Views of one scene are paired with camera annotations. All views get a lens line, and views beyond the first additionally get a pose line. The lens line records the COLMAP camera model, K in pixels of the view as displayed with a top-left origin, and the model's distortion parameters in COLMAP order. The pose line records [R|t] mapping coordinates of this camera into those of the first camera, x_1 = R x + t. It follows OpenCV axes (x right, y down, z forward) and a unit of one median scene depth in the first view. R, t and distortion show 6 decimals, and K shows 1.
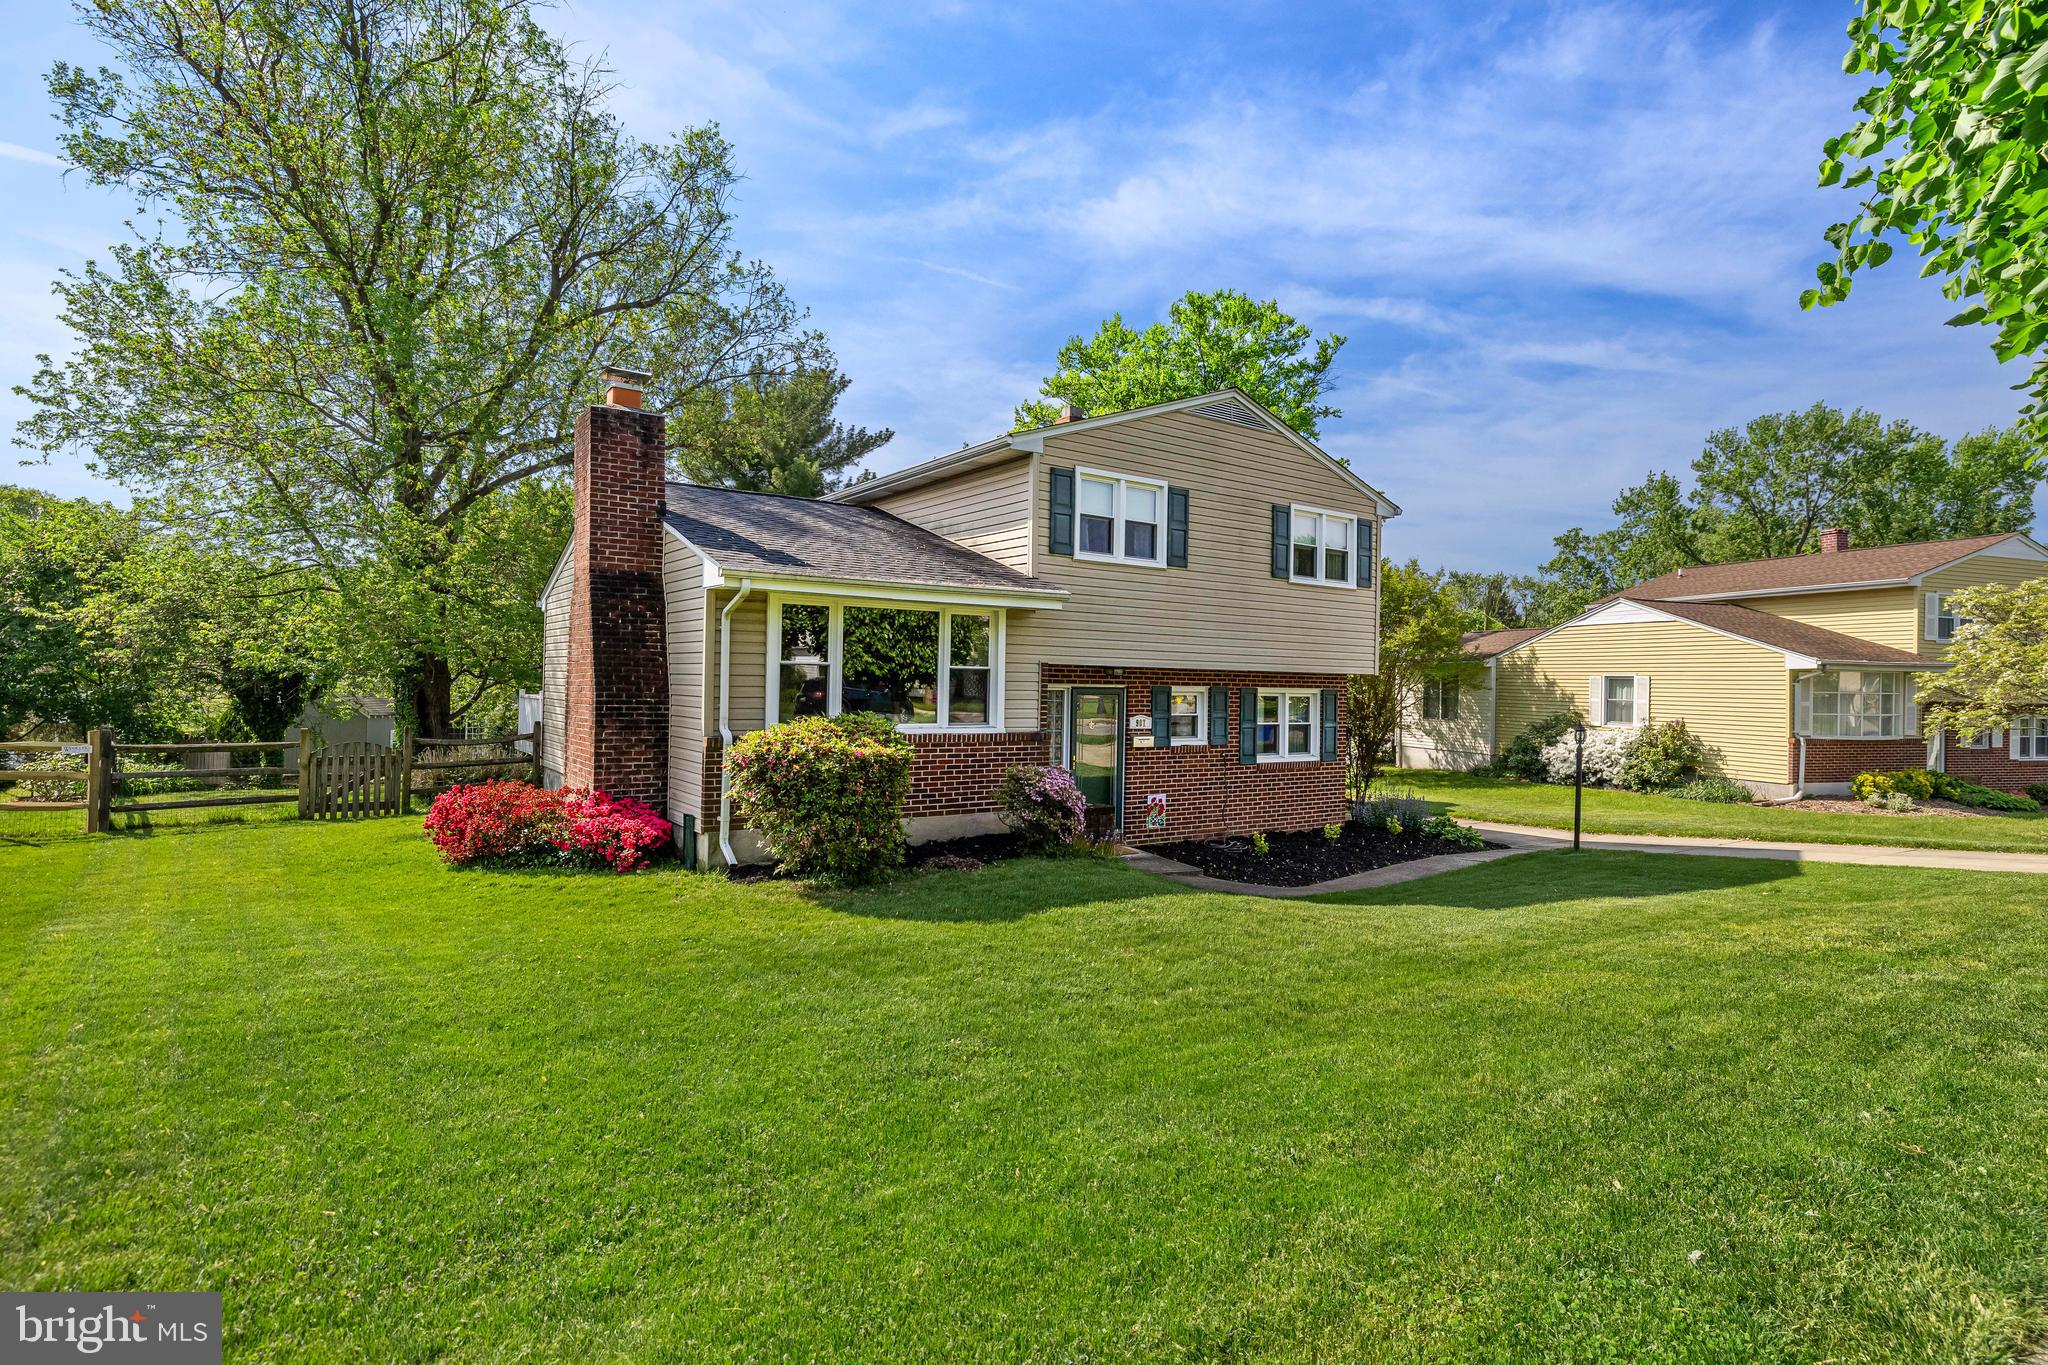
lens RADIAL K [[1075.5, 0, 1023.0], [0, 1075.5, 683.1], [0, 0, 1]] dist [-0.011455, -0.000407]
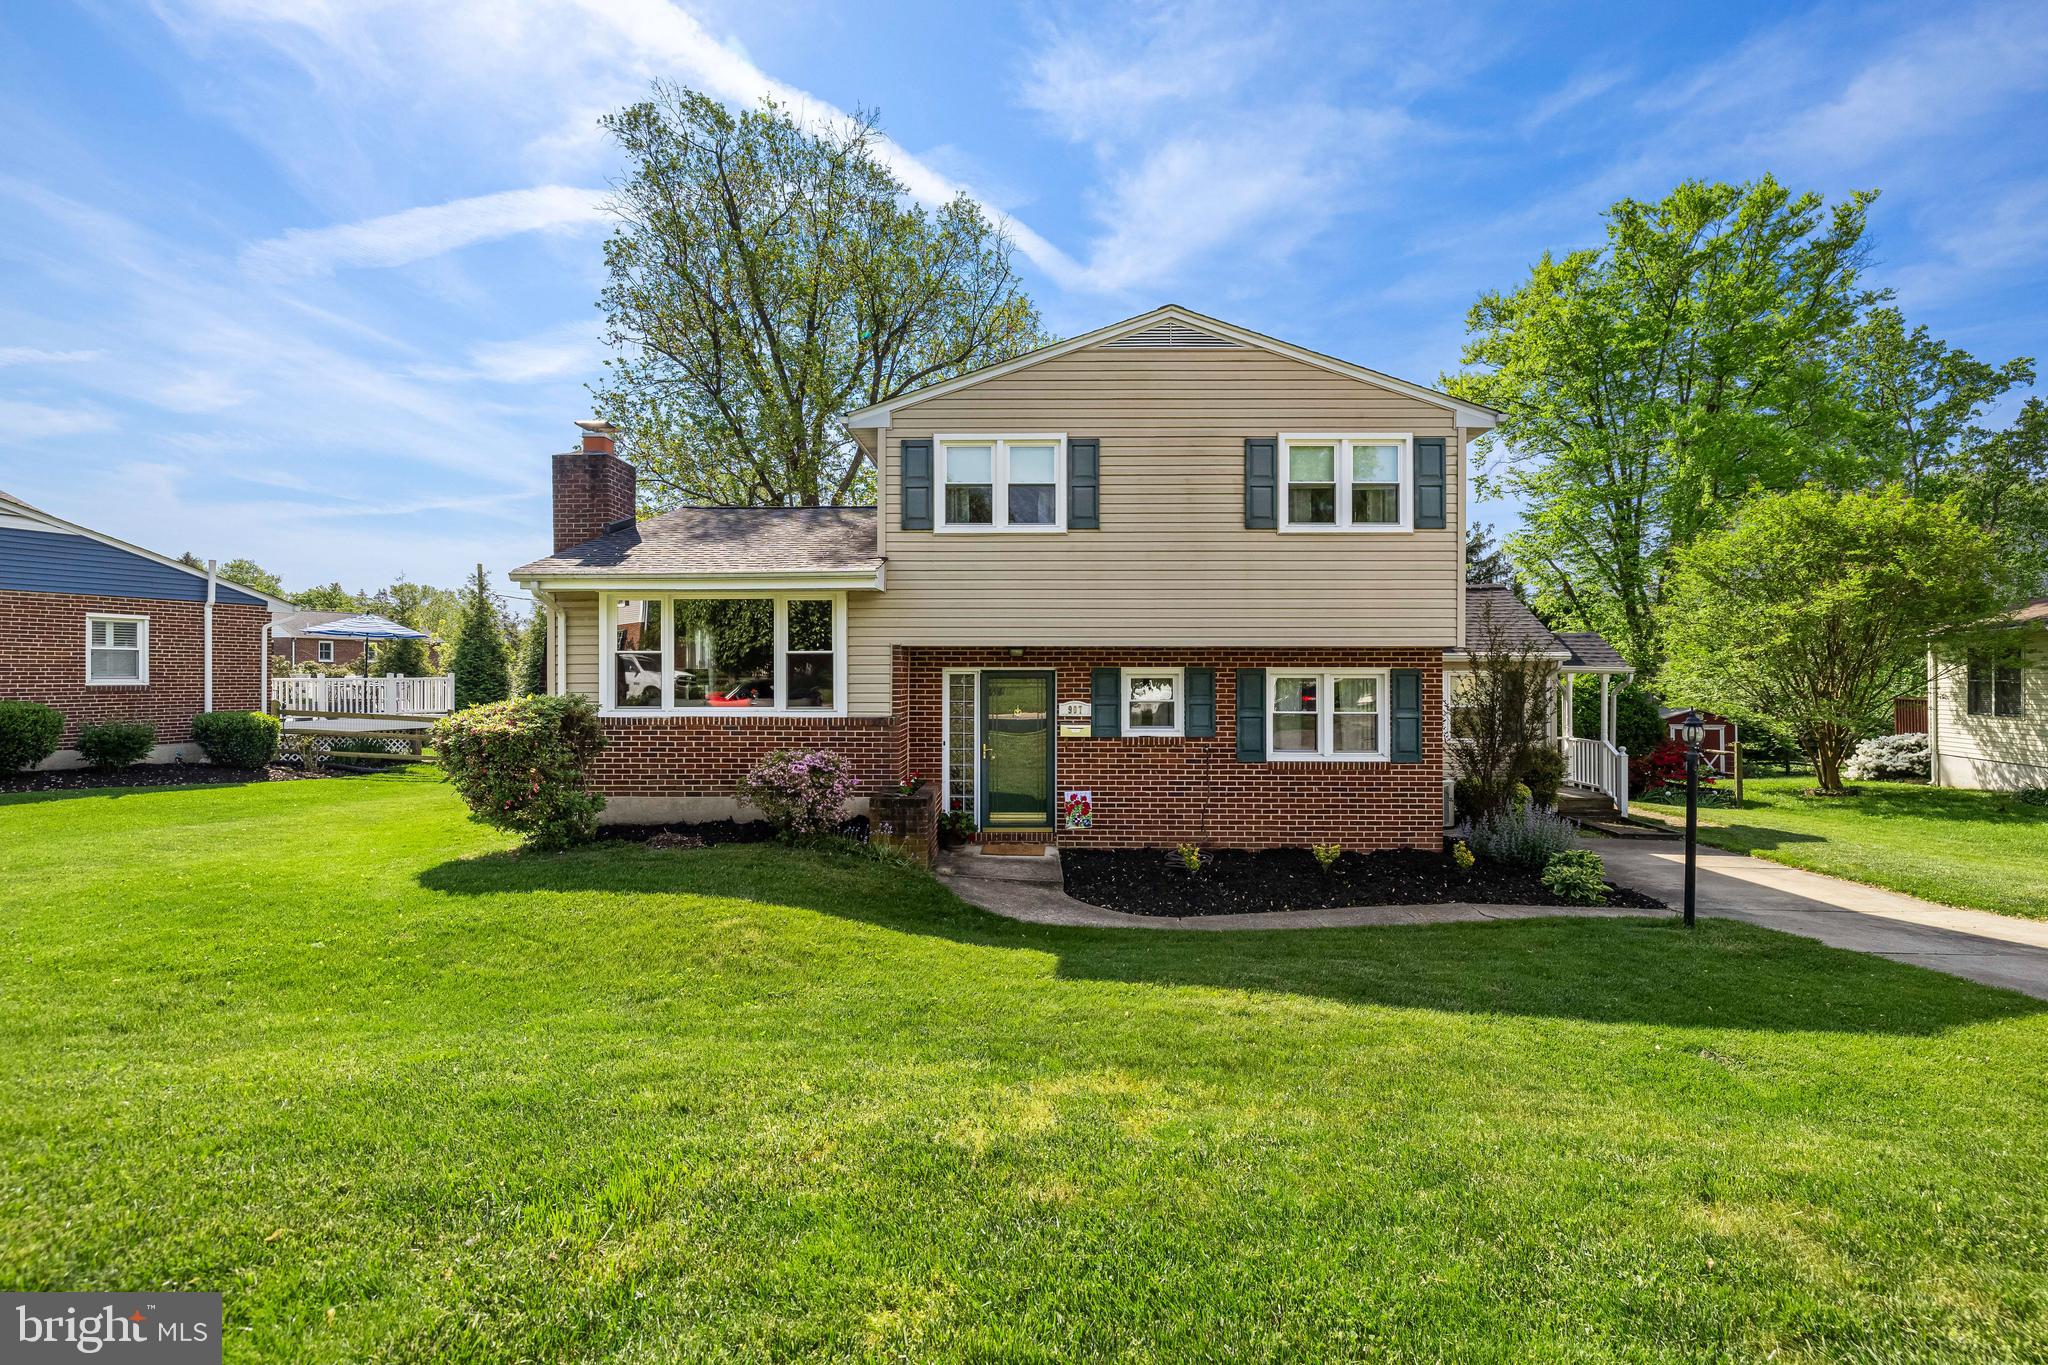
lens RADIAL K [[948.4, 0, 1023.5], [0, 948.4, 690.8], [0, 0, 1]] dist [-0.007785, 0.000248]
pose [[0.788119, -0.007741, -0.615474, 0.559349], [0.012776, 0.999911, 0.003783, 0.017927], [0.615390, -0.010845, 0.788148, 0.356659]]
